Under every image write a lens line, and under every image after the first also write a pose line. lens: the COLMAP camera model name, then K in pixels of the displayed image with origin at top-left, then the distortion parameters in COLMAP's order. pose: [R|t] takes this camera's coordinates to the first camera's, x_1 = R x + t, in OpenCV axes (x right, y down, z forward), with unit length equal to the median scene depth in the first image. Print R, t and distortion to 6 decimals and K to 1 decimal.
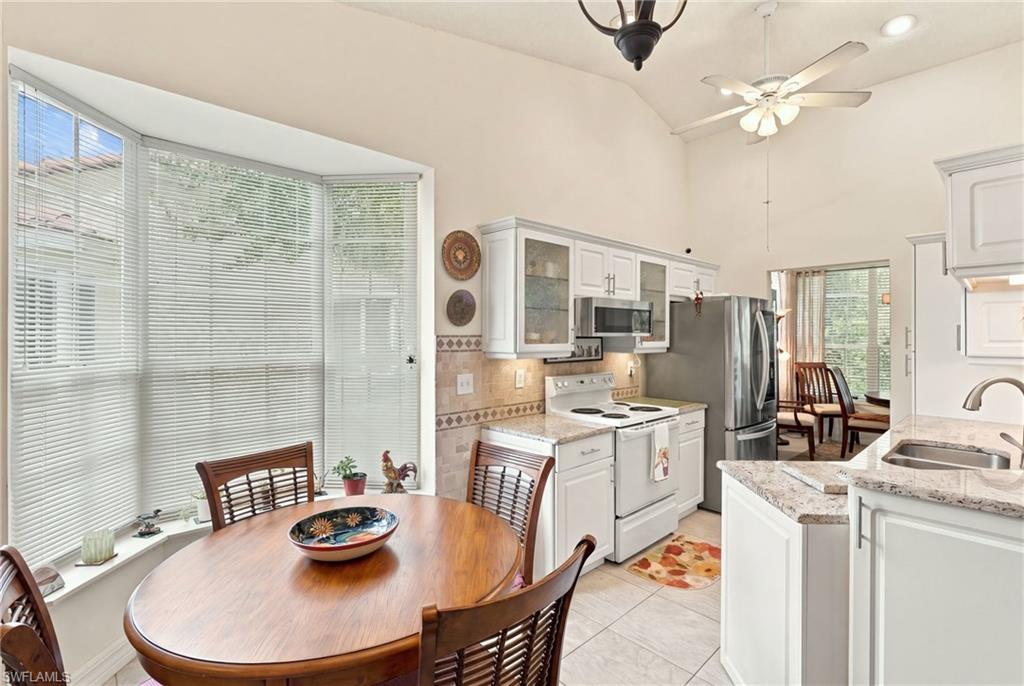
lens RADIAL K [[463.0, 0, 515.6], [0, 463.0, 339.3], [0, 0, 1]] dist [0.000383, 0.003601]
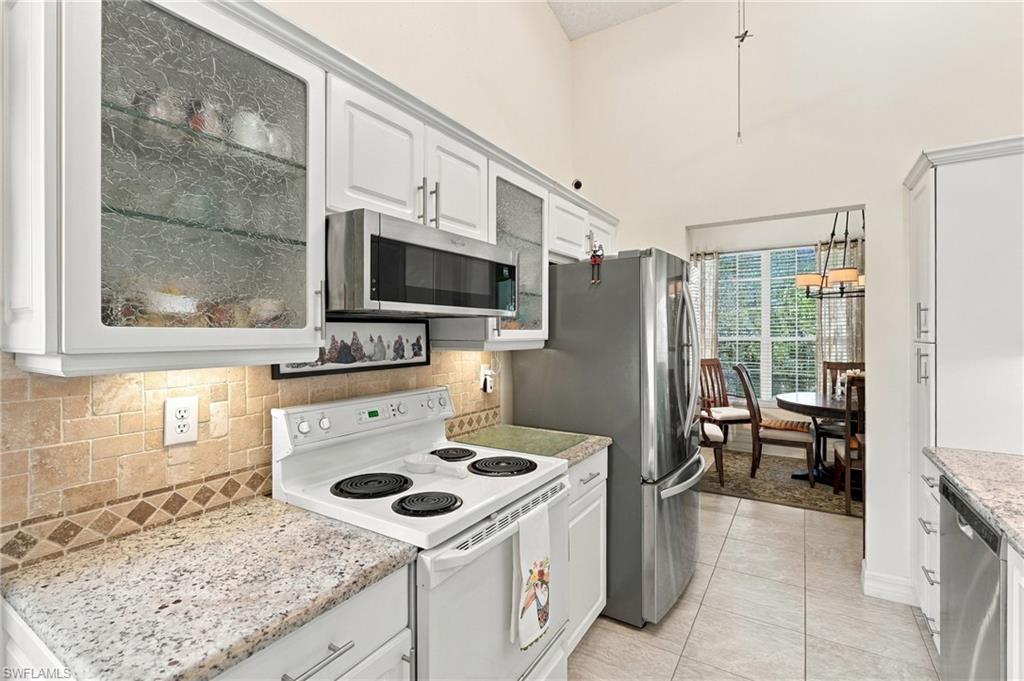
lens RADIAL K [[463.0, 0, 512.0], [0, 463.0, 337.8], [0, 0, 1]] dist [0.000383, 0.003601]
pose [[0.969713, -0.004024, 0.244216, 0.163937], [0.003030, 0.999986, 0.004446, 0.013712], [-0.244230, -0.003571, 0.969711, 0.504445]]
